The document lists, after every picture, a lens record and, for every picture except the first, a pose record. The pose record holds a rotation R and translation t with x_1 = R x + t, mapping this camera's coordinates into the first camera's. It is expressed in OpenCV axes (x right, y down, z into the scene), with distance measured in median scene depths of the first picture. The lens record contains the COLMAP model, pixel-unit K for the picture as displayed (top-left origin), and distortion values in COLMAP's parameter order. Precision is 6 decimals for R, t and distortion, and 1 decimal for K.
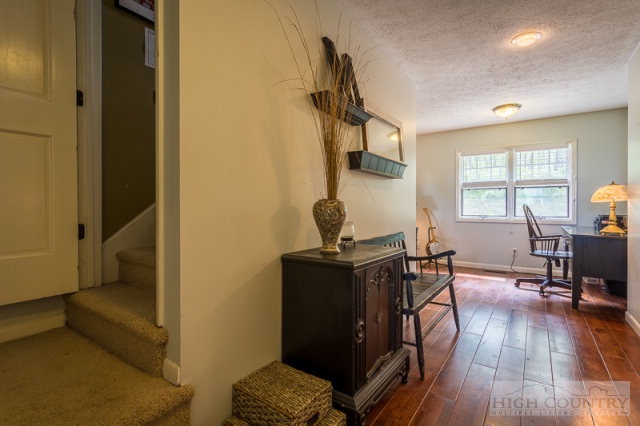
lens RADIAL K [[305.2, 0, 339.6], [0, 305.2, 210.3], [0, 0, 1]] dist [0.007287, 0.000859]
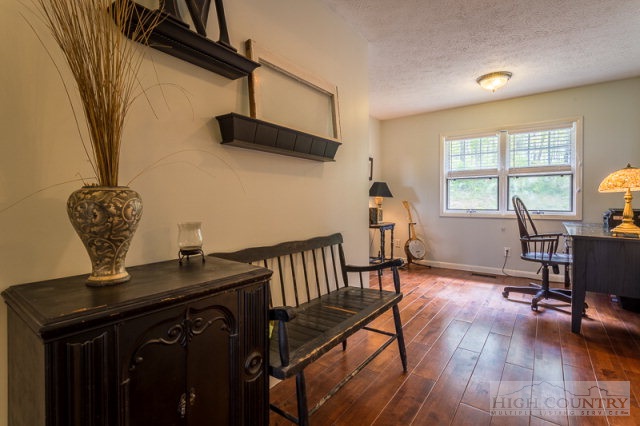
lens RADIAL K [[305.2, 0, 330.6], [0, 305.2, 207.5], [0, 0, 1]] dist [0.007287, 0.000859]
pose [[0.999211, -0.003239, -0.039590, 0.153817], [0.003743, 0.999913, 0.012670, -0.001113], [0.039545, -0.012808, 0.999136, 0.176084]]
